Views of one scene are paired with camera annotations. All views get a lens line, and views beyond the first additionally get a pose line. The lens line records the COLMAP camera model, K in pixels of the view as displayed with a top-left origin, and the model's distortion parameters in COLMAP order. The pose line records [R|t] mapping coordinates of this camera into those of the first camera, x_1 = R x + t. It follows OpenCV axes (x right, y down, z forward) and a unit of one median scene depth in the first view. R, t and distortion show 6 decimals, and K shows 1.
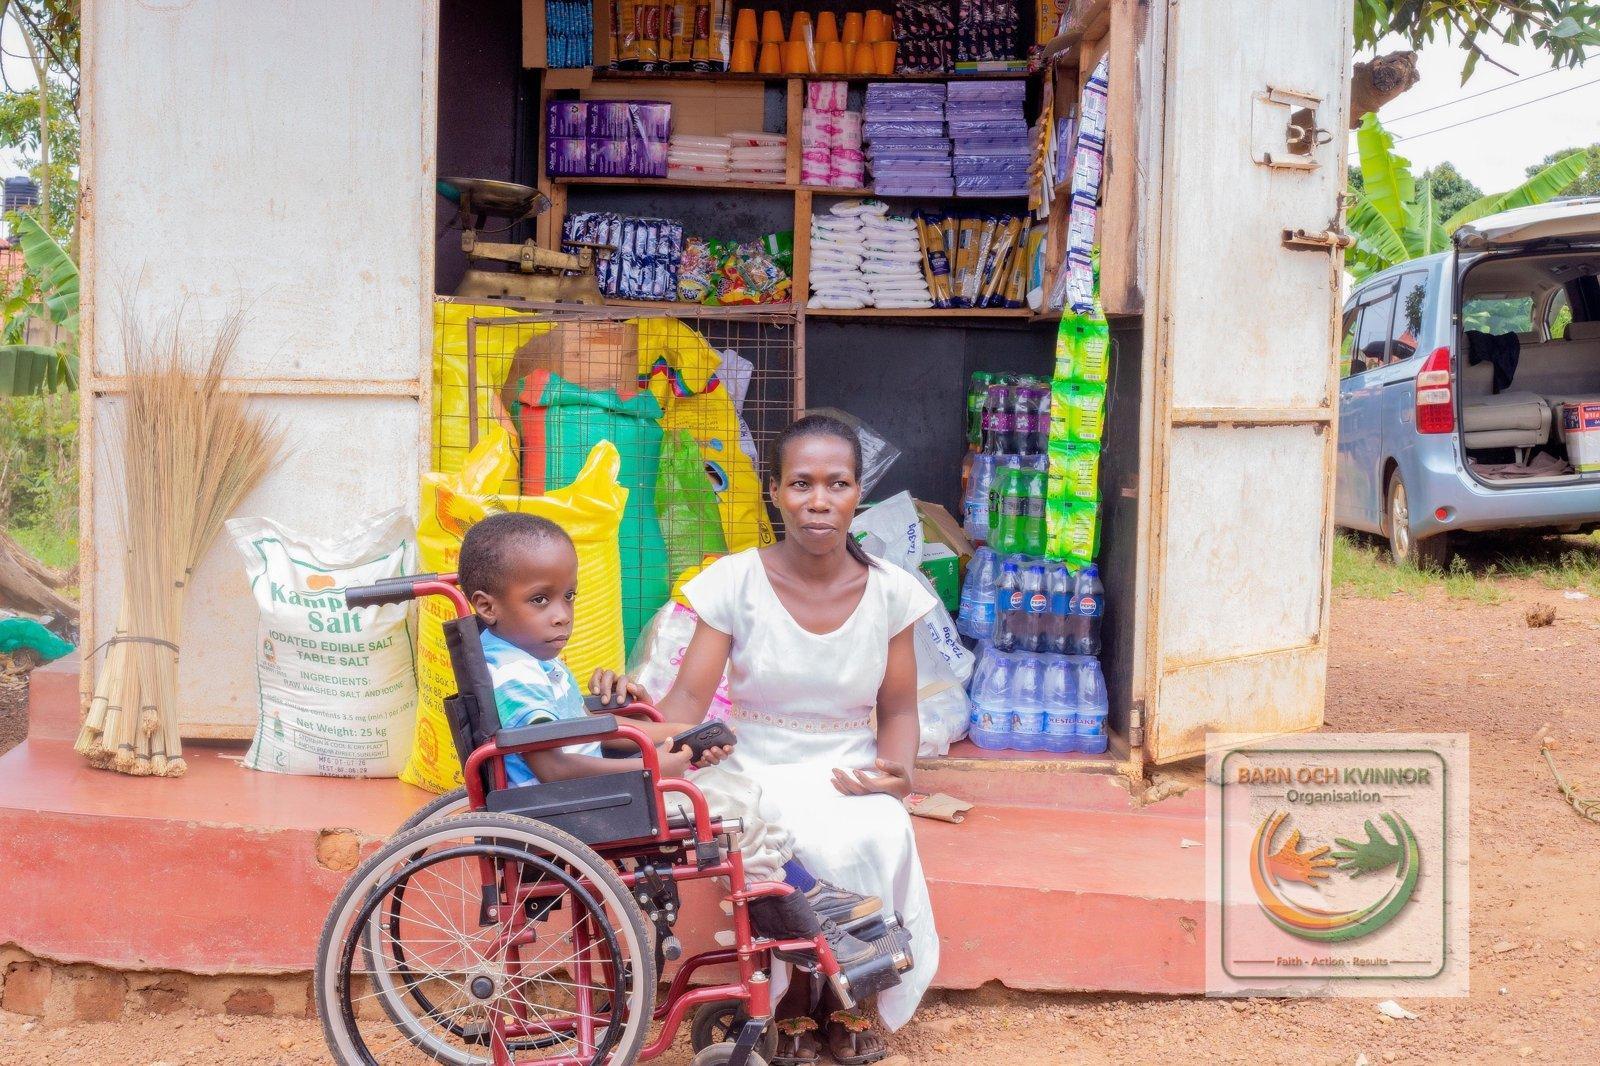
lens RADIAL K [[2350.2, 0, 795.6], [0, 2350.2, 524.8], [0, 0, 1]] dist [-0.095745, 0.000000]
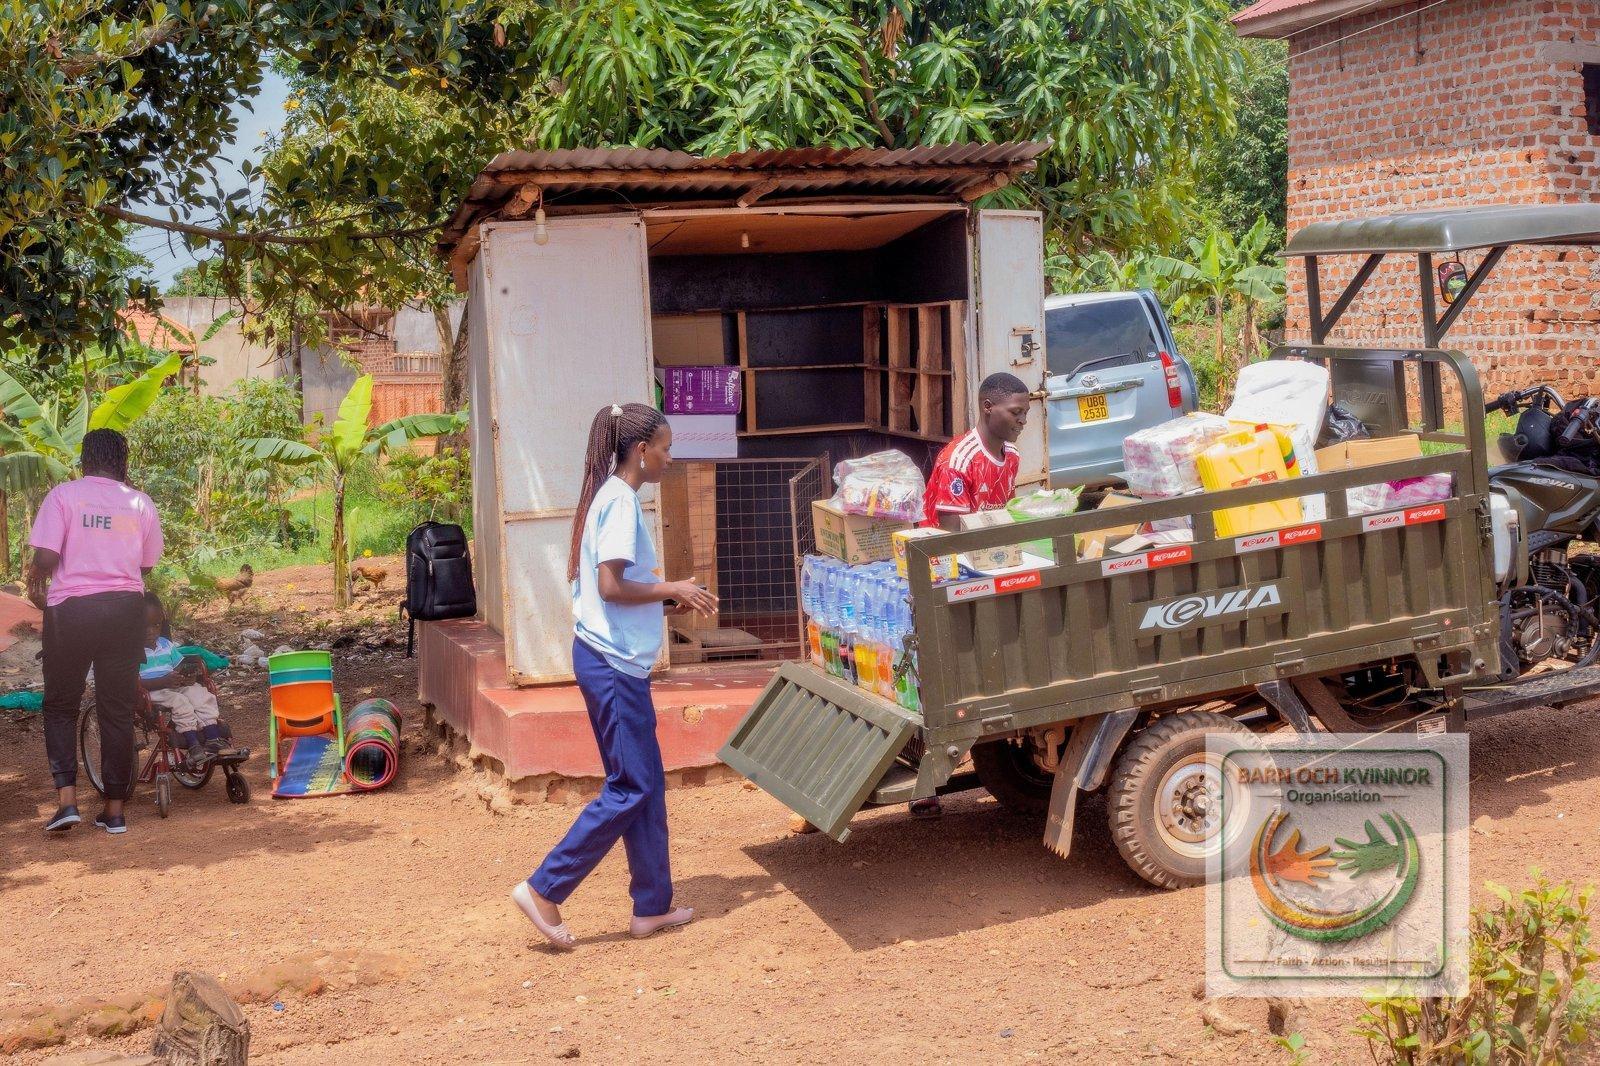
lens RADIAL K [[2350.2, 0, 803.1], [0, 2350.2, 539.4], [0, 0, 1]] dist [-0.095745, 0.000000]
pose [[0.968276, -0.087940, 0.233897, -0.410539], [0.081583, 0.995989, 0.036737, -0.073545], [-0.236189, -0.016489, 0.971567, -0.852009]]
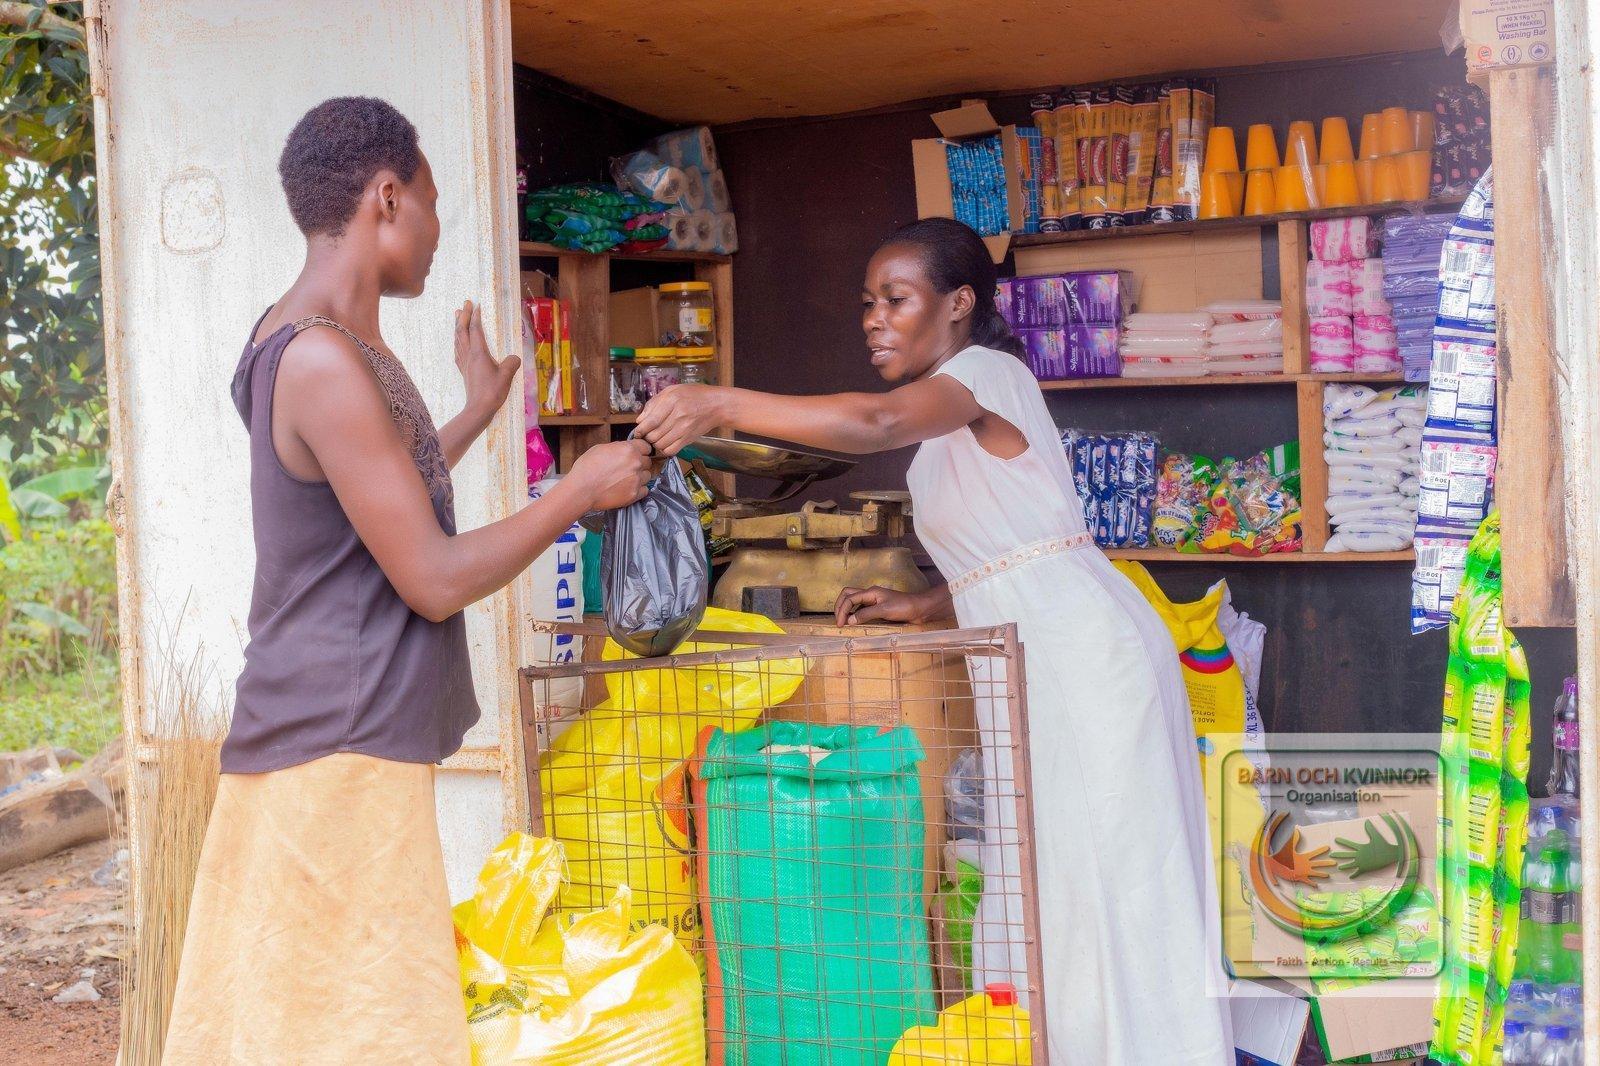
lens RADIAL K [[2350.2, 0, 806.2], [0, 2350.2, 534.5], [0, 0, 1]] dist [-0.095745, 0.000000]
pose [[0.882947, -0.041503, -0.467634, 0.190891], [0.024029, 0.998774, -0.043274, -0.071794], [0.468857, 0.026972, 0.882862, 0.329657]]
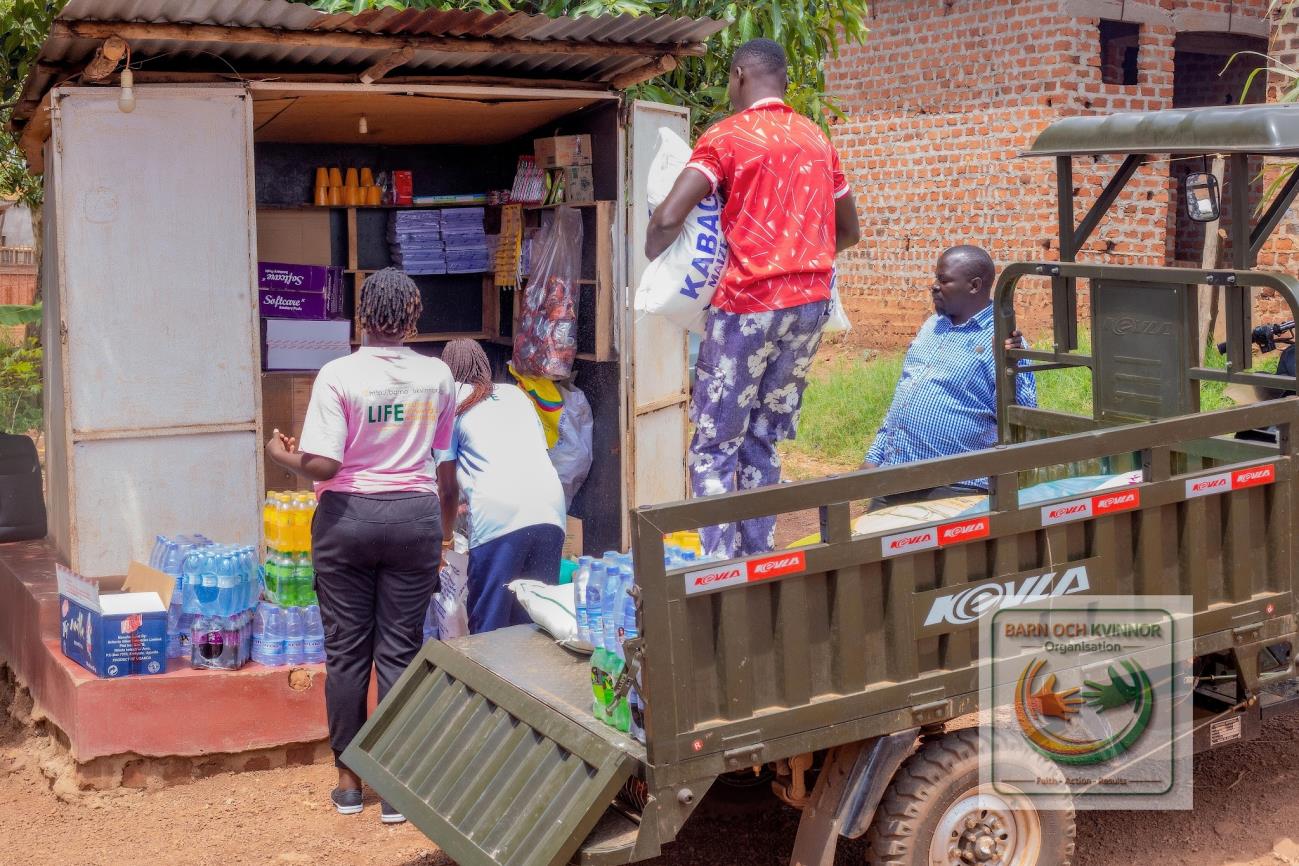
lens RADIAL K [[1908.0, 0, 652.7], [0, 1908.0, 422.4], [0, 0, 1]] dist [-0.095745, 0.000000]
pose [[0.920225, -0.070510, 0.384986, -0.344777], [0.055171, 0.997186, 0.050759, -0.092119], [-0.387481, -0.025470, 0.921526, -0.375409]]
